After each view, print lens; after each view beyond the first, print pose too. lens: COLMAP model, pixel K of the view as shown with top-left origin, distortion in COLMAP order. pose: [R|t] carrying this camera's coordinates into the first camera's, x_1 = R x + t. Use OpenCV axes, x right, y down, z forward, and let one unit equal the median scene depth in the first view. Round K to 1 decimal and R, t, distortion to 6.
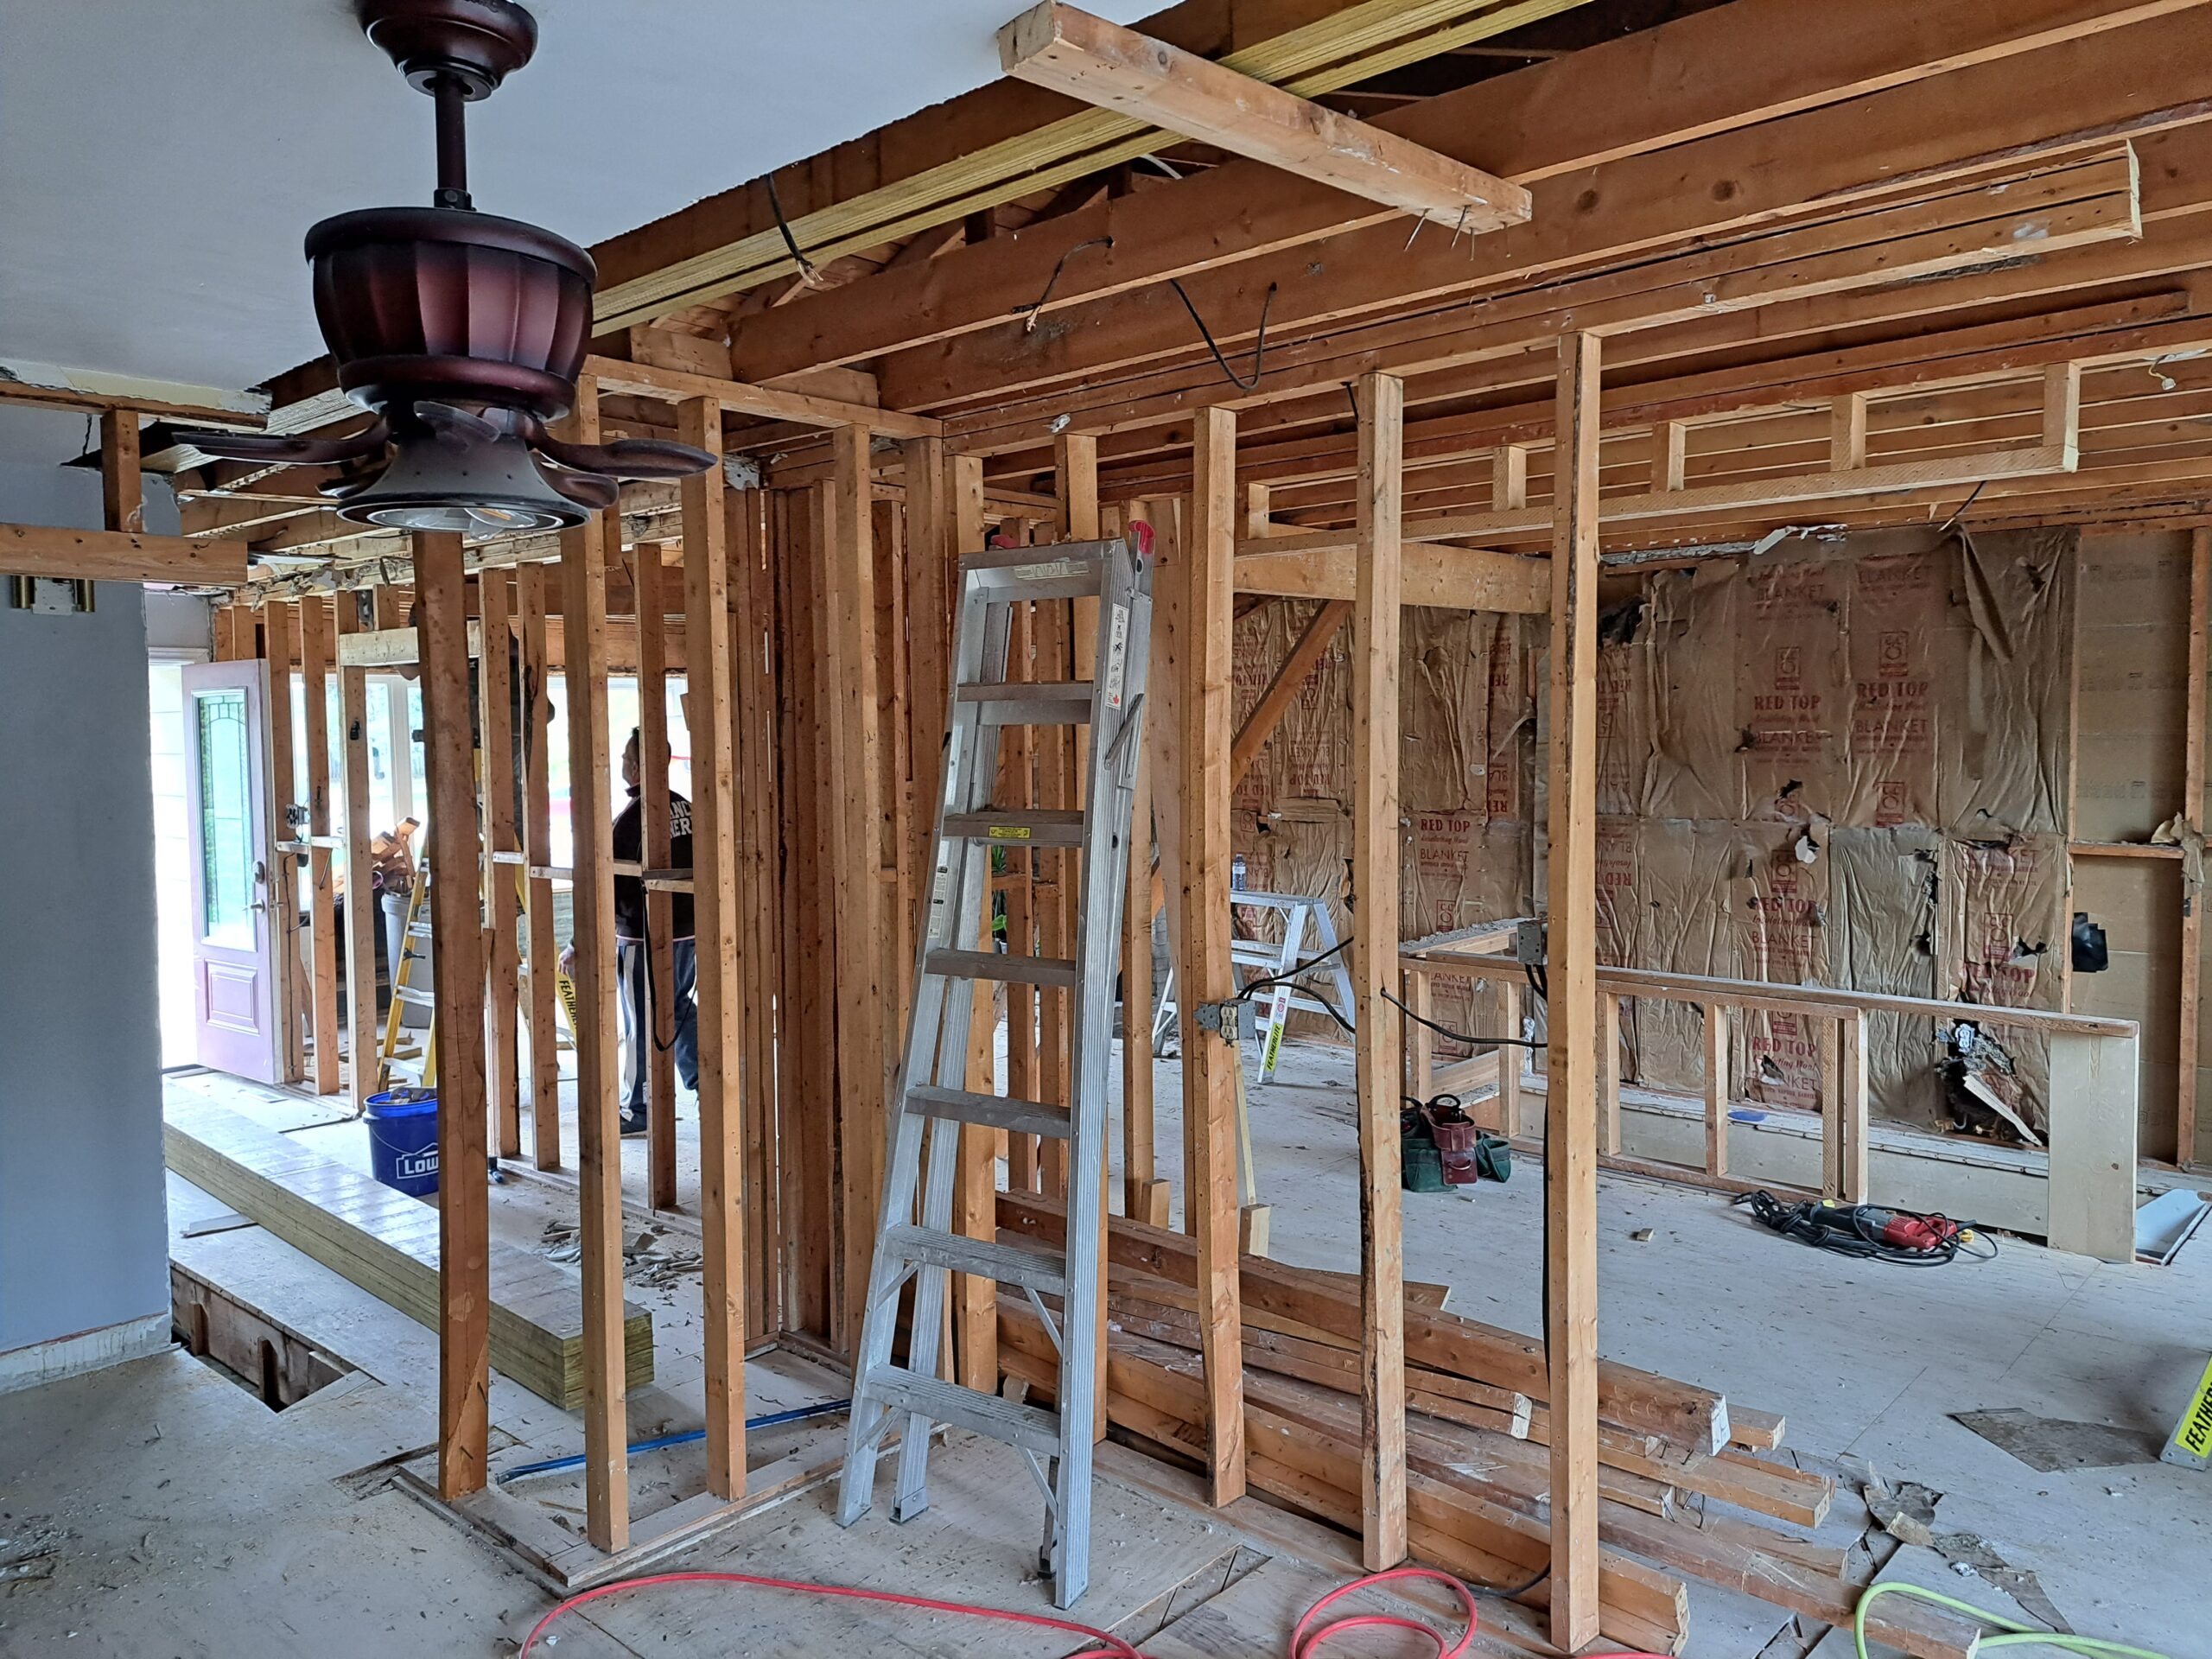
lens RADIAL K [[1576.4, 0, 1105.8], [0, 1576.4, 817.9], [0, 0, 1]] dist [0.010207, 0.008751]
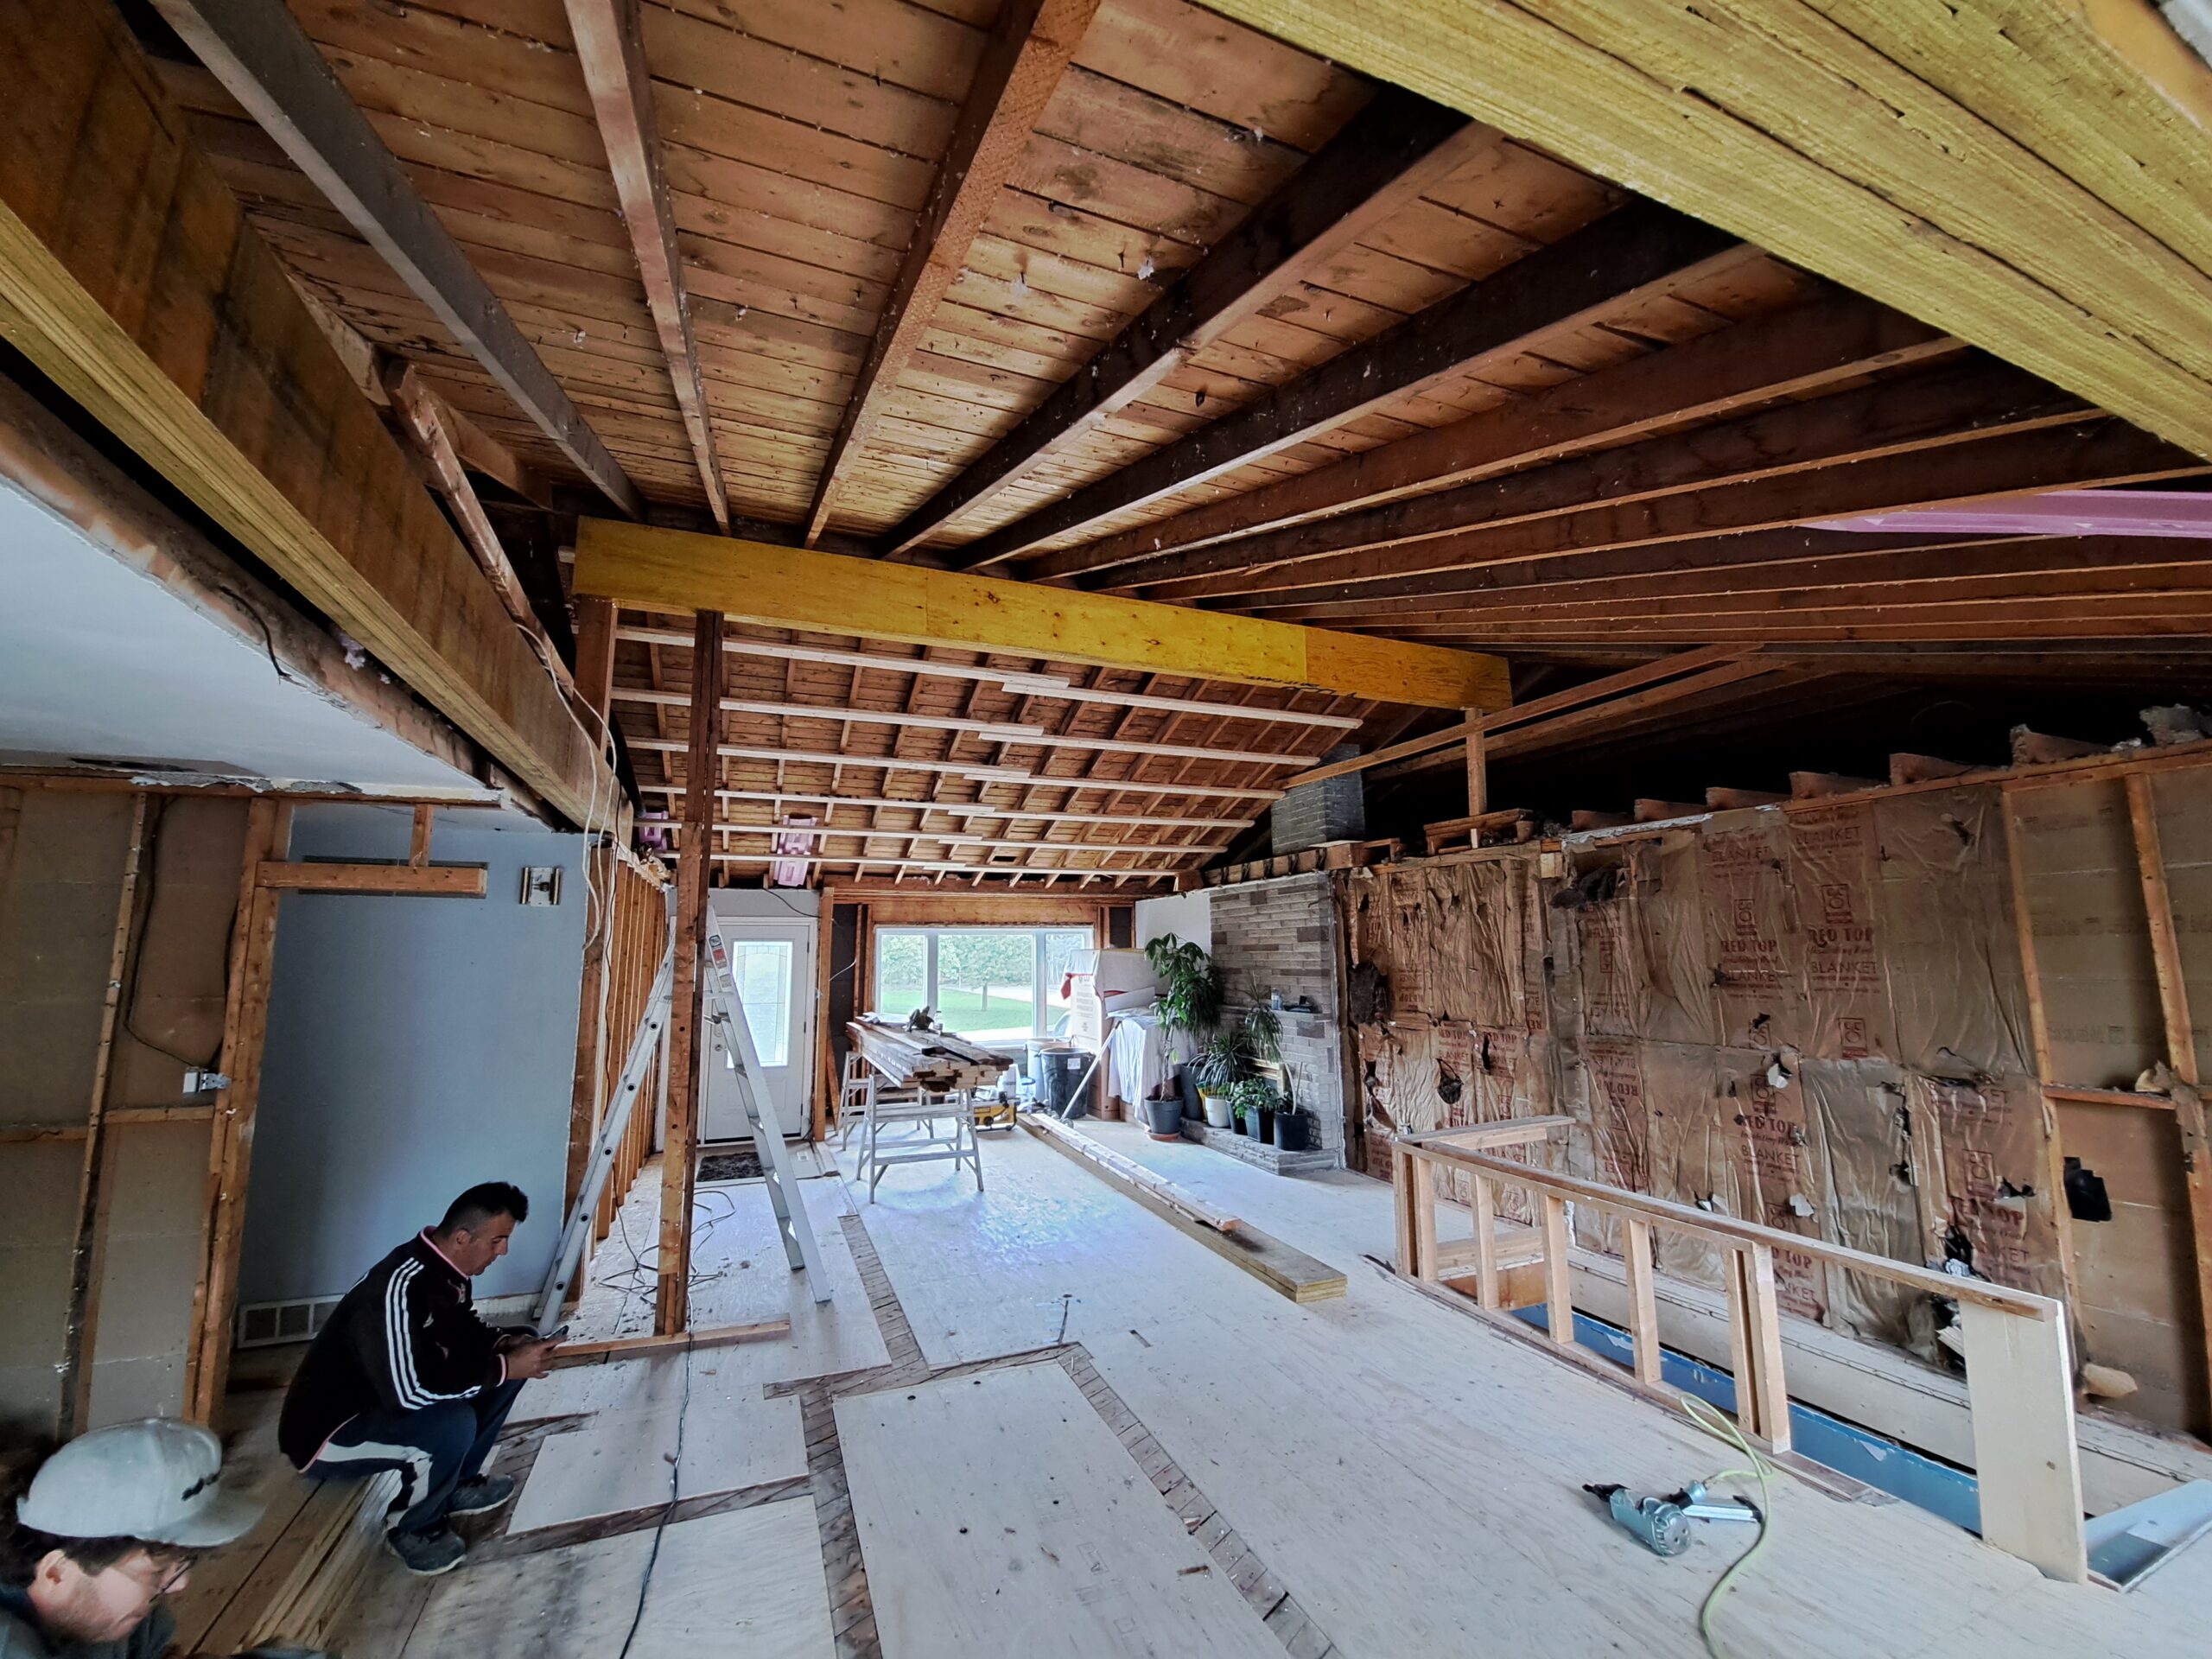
lens RADIAL K [[884.7, 0, 1105.2], [0, 884.7, 828.5], [0, 0, 1]] dist [-0.022160, 0.002320]
pose [[0.912298, -0.053353, -0.406036, 0.278164], [-0.026775, 0.981585, -0.189138, -0.024087], [0.408650, 0.183421, 0.894070, 0.215579]]
